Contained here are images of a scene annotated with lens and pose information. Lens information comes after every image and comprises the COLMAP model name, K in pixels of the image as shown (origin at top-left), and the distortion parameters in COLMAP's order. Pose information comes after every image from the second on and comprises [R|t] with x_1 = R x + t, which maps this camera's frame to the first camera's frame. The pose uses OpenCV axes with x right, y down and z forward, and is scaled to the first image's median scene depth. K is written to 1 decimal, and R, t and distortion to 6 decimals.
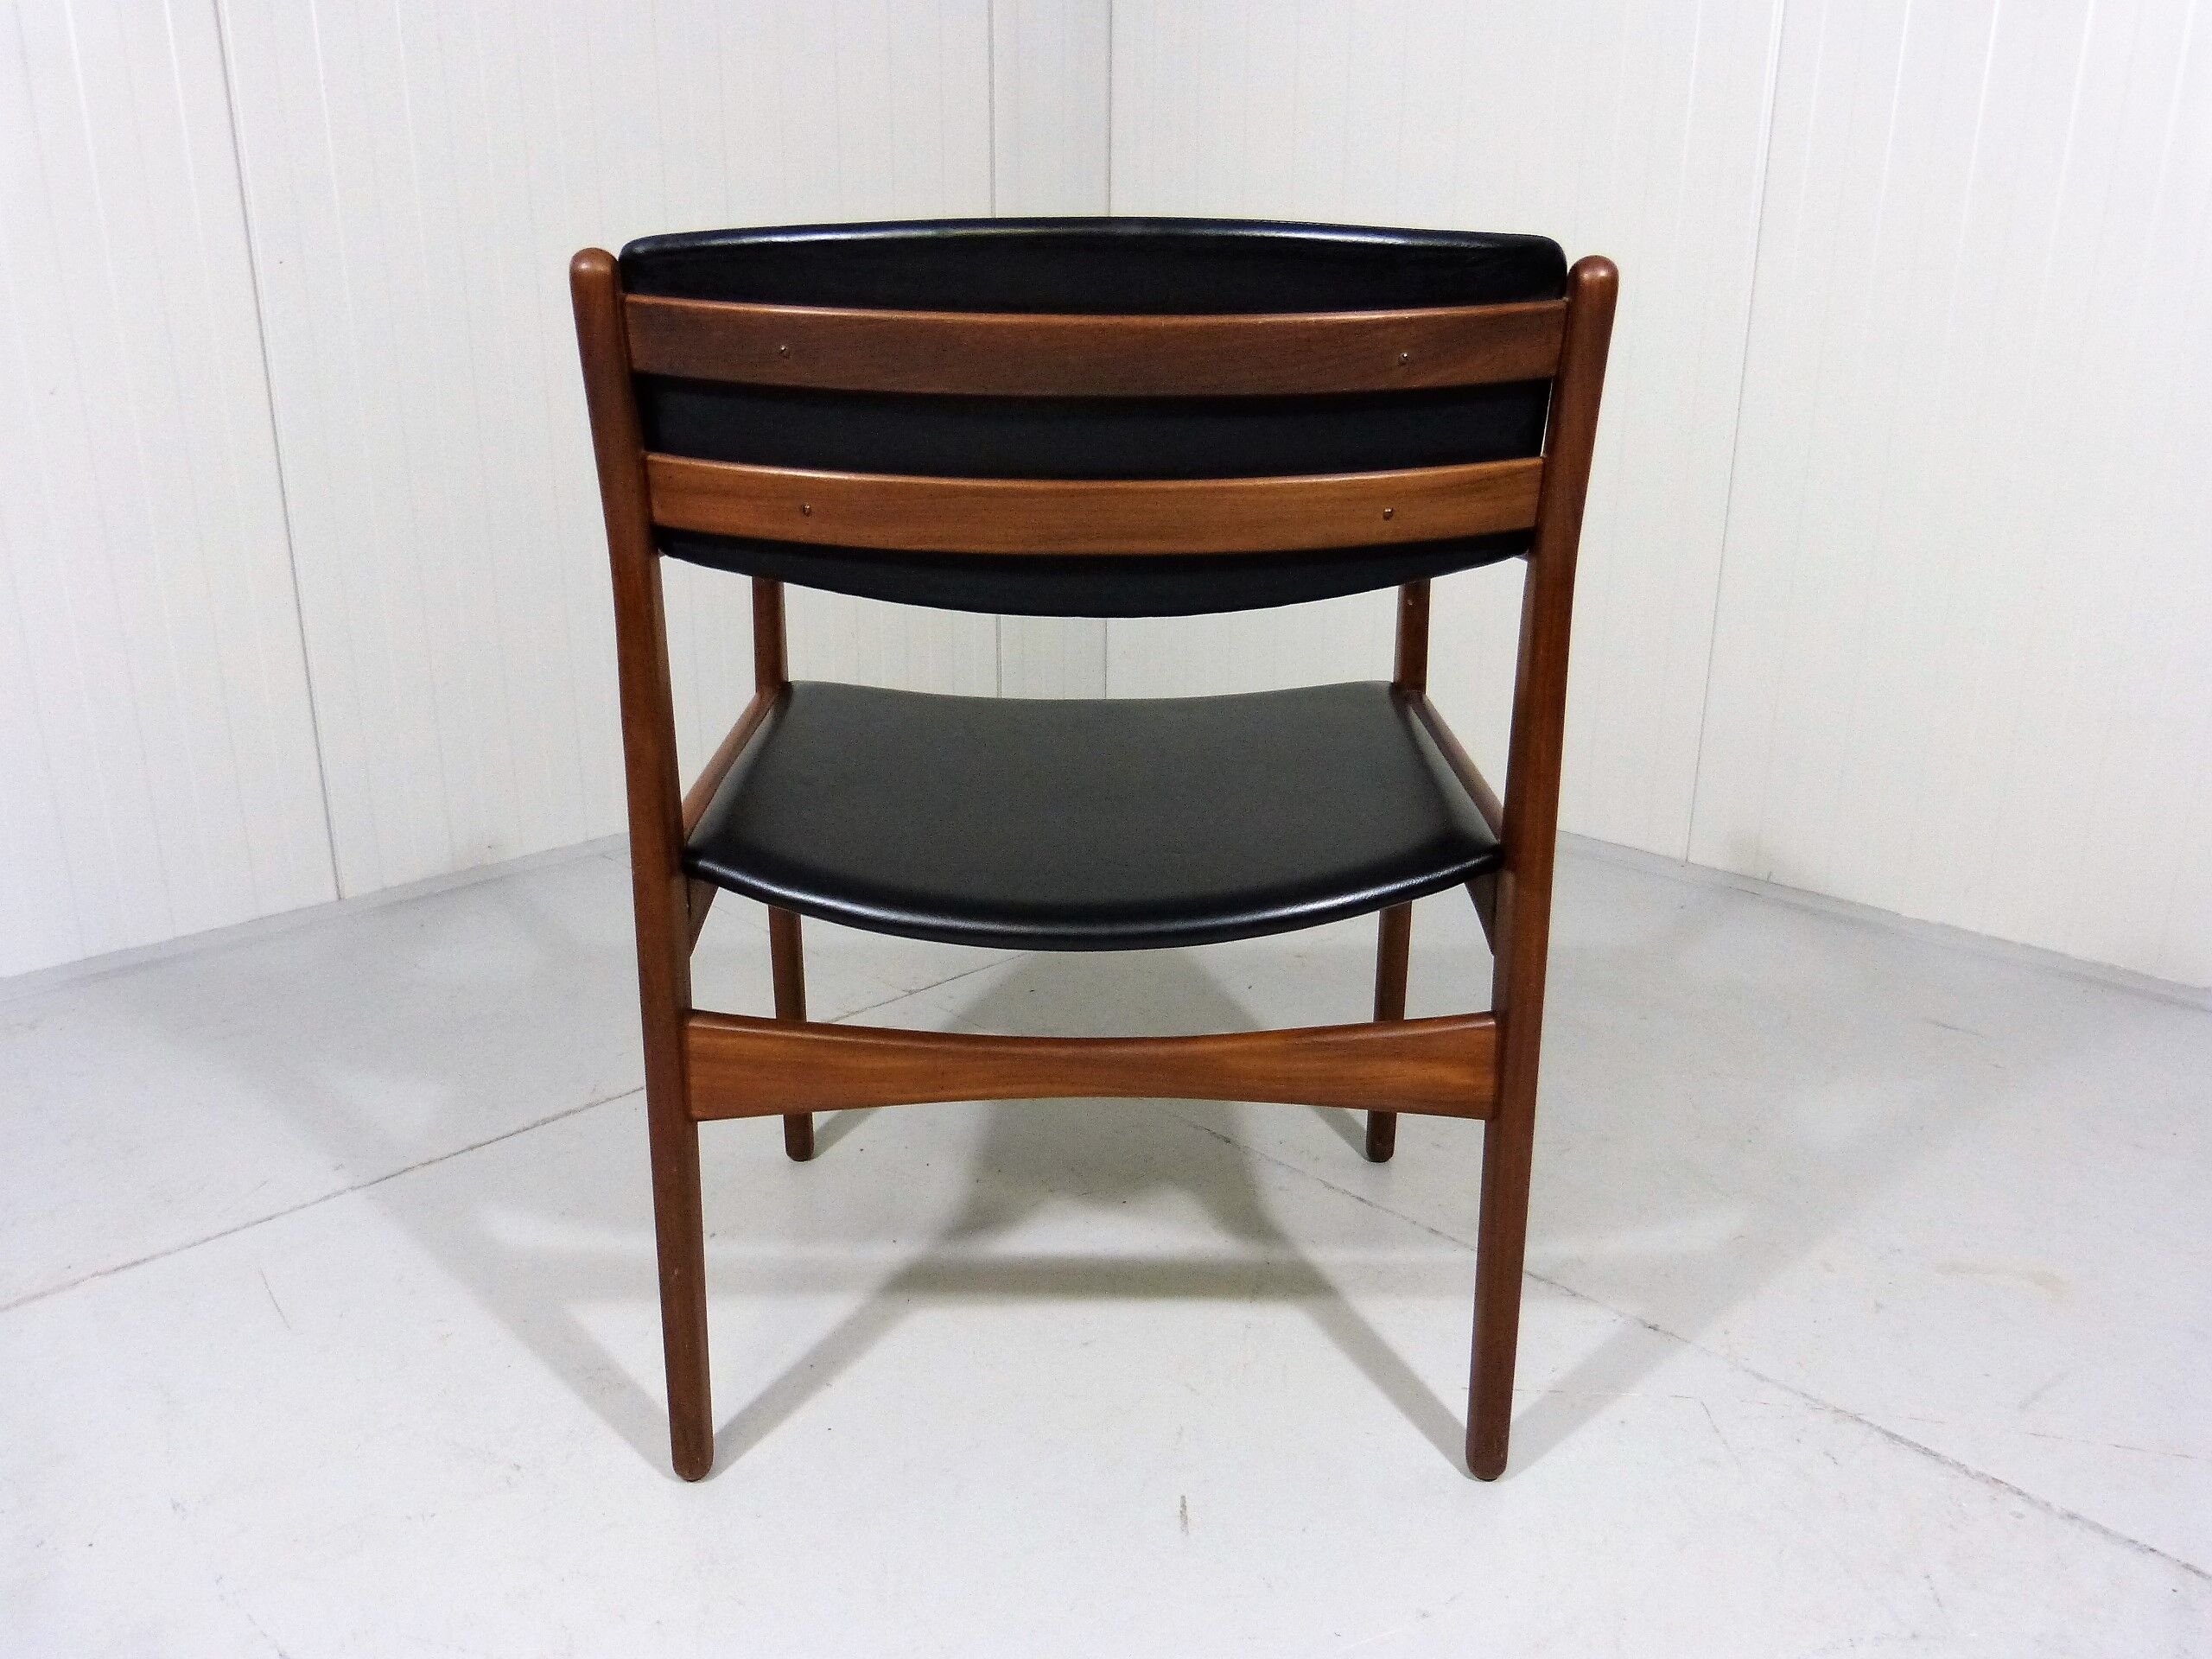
lens RADIAL K [[1599.7, 0, 1098.0], [0, 1599.7, 826.9], [0, 0, 1]] dist [-0.044478, 0.032857]
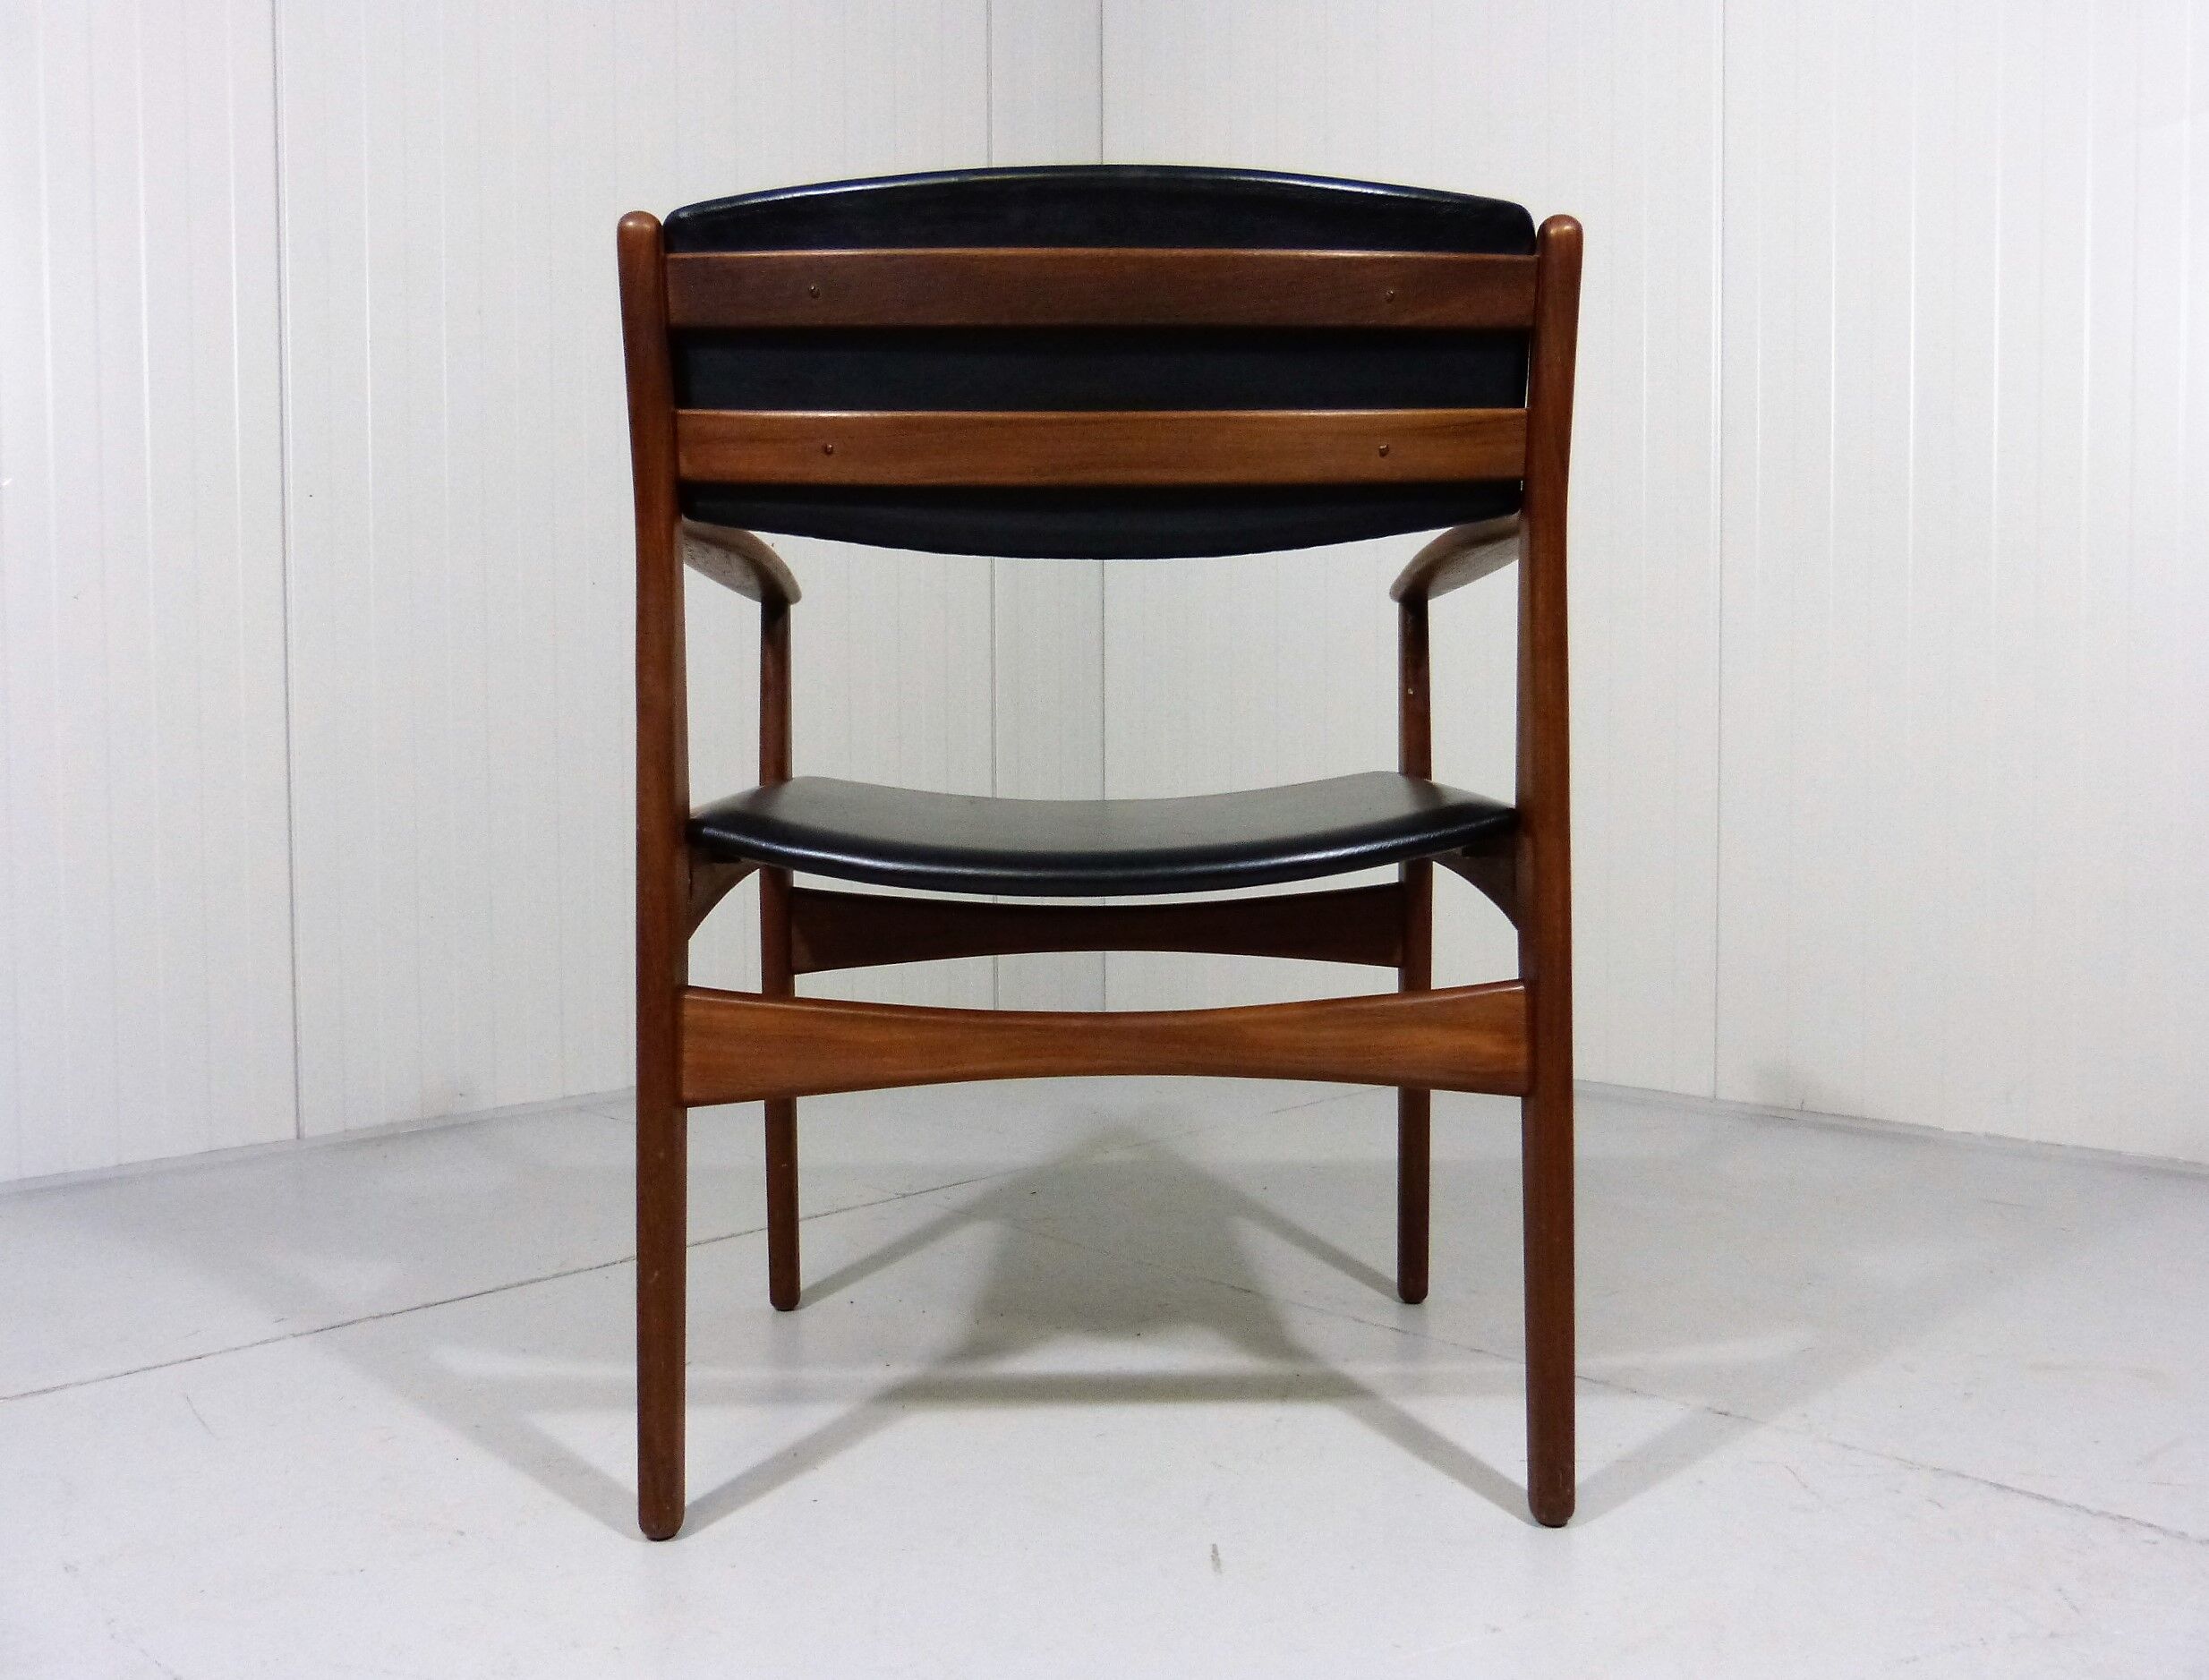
lens RADIAL K [[1665.8, 0, 1110.9], [0, 1665.8, 859.7], [0, 0, 1]] dist [-0.046745, 0.036320]
pose [[0.999876, -0.009895, 0.012240, -0.011230], [0.012661, 0.967630, -0.252057, 0.278490], [-0.009349, 0.252181, 0.967635, 0.010866]]
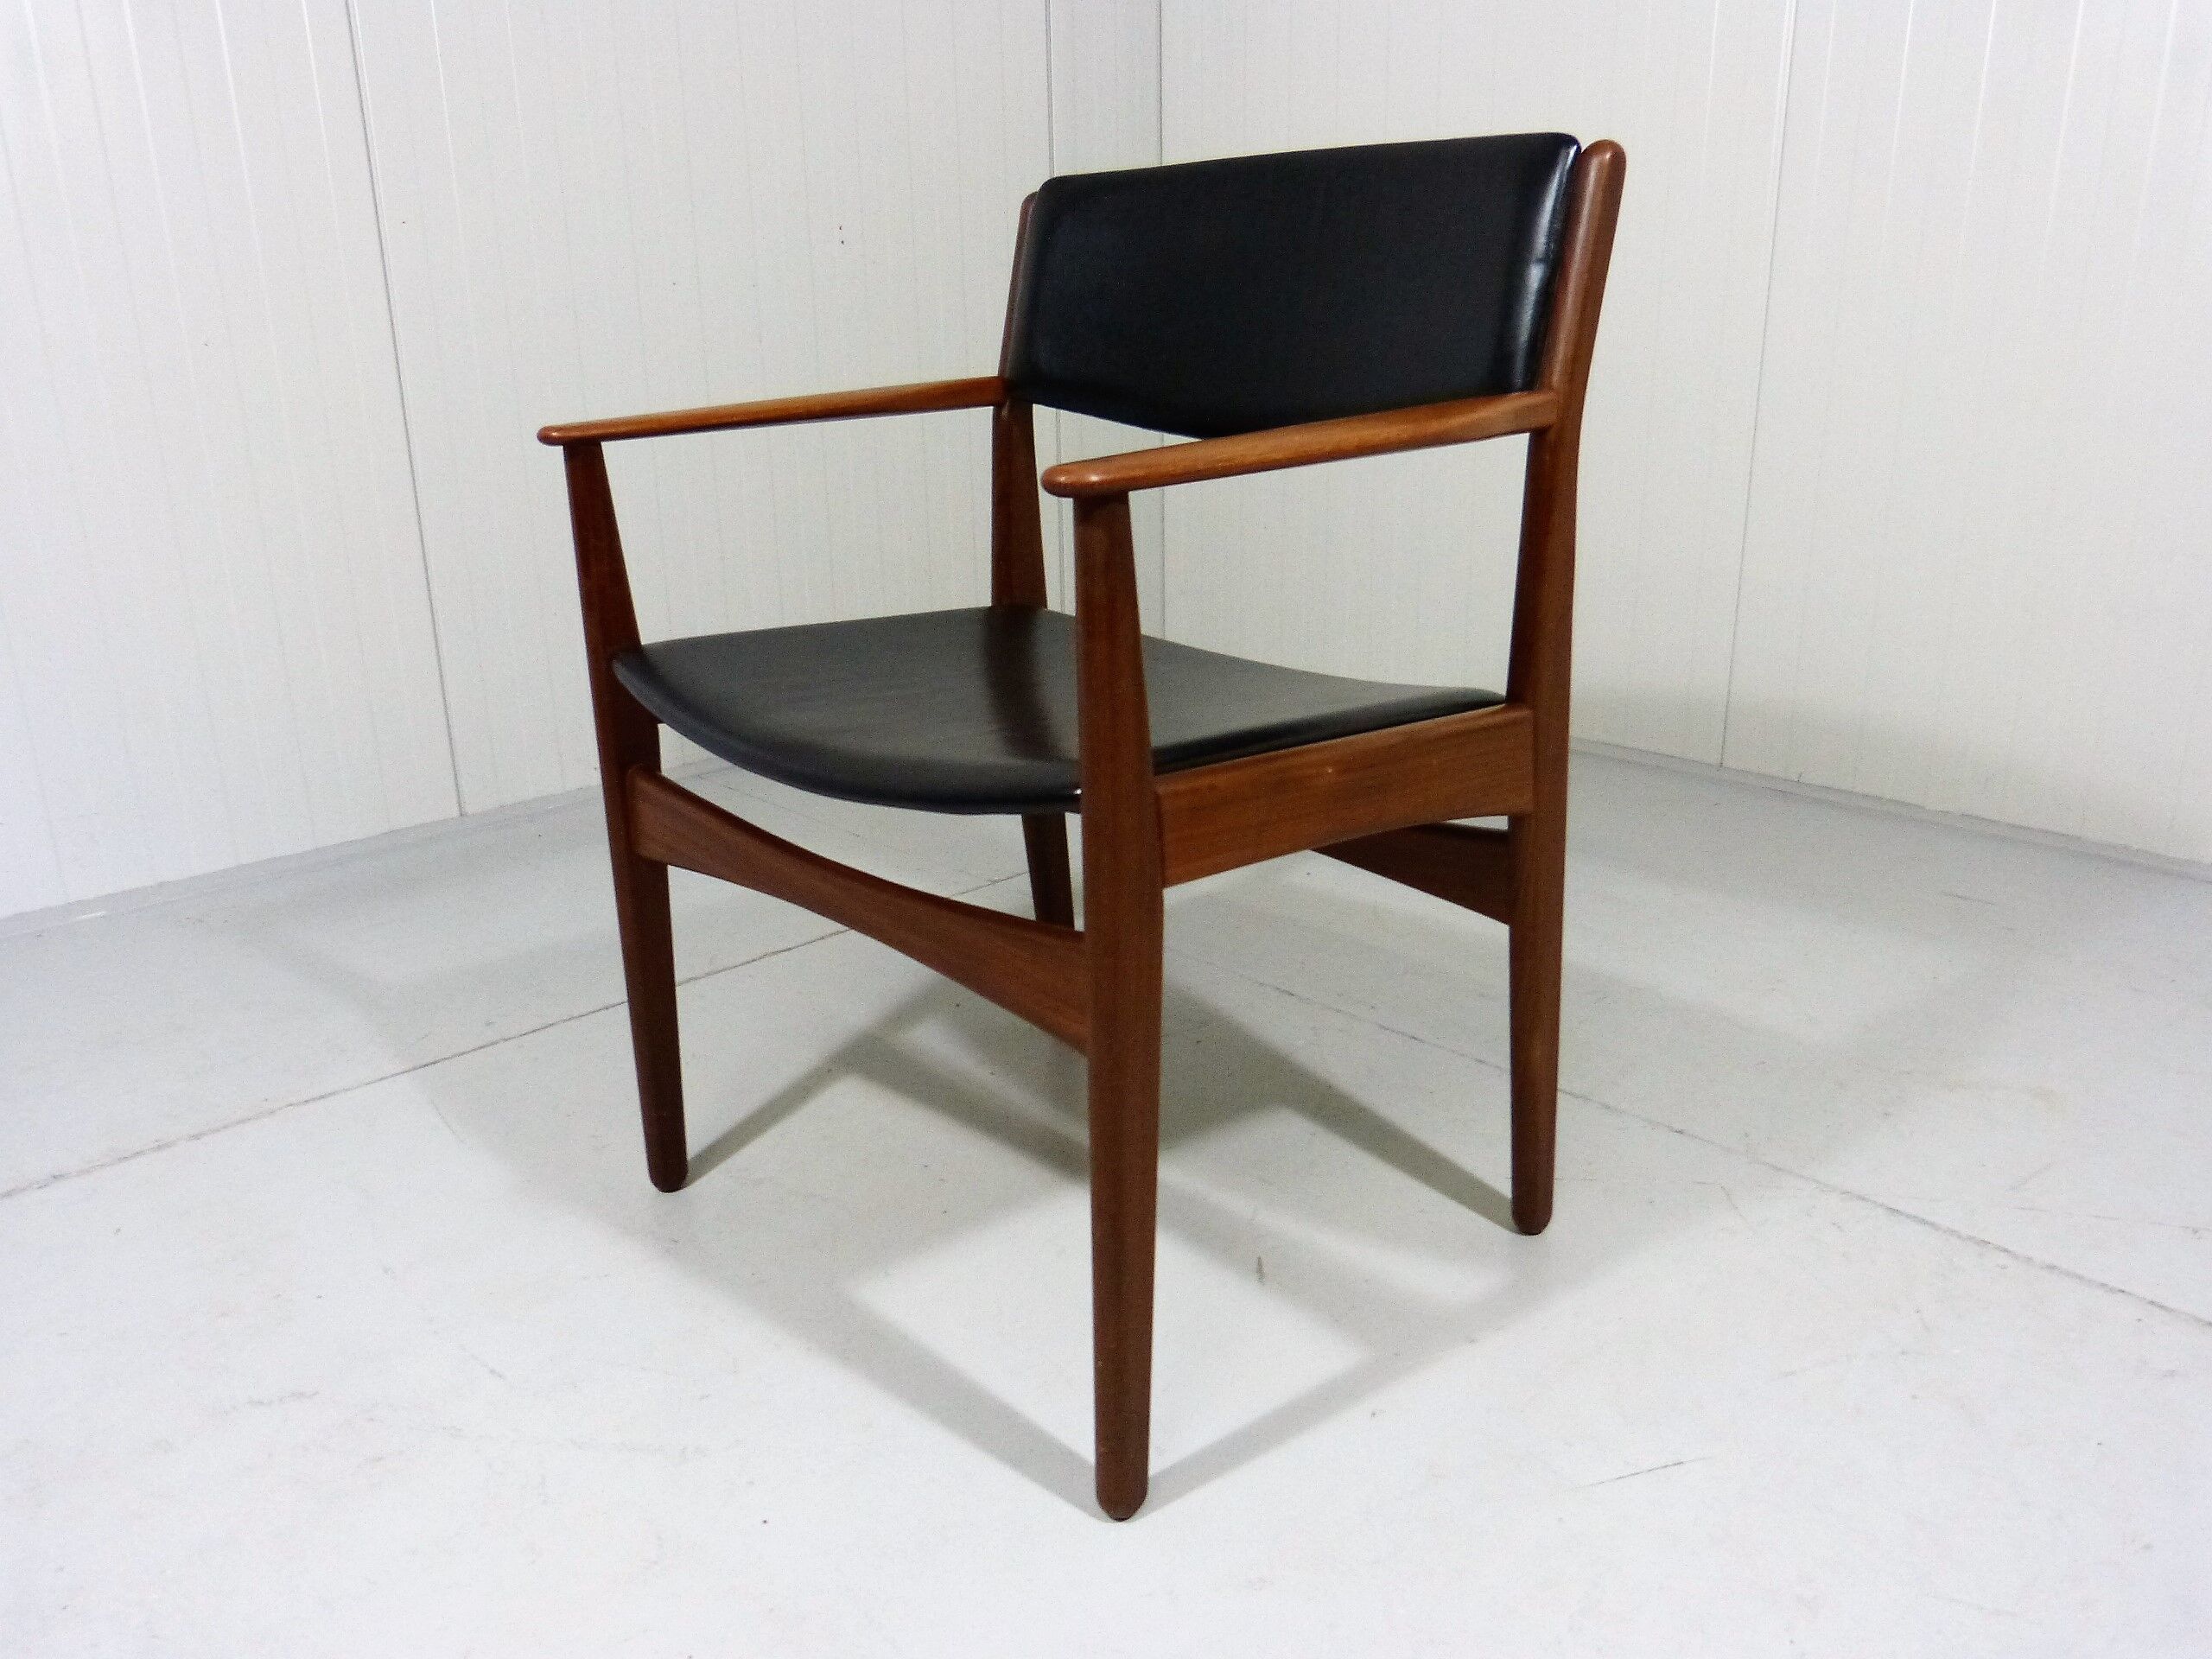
lens RADIAL K [[1599.7, 0, 1096.6], [0, 1599.7, 832.2], [0, 0, 1]] dist [-0.044478, 0.032857]
pose [[0.999377, -0.014021, -0.032394, -0.020843], [0.014450, 0.999810, 0.013058, 0.098674], [0.032205, -0.013518, 0.999390, -0.136856]]
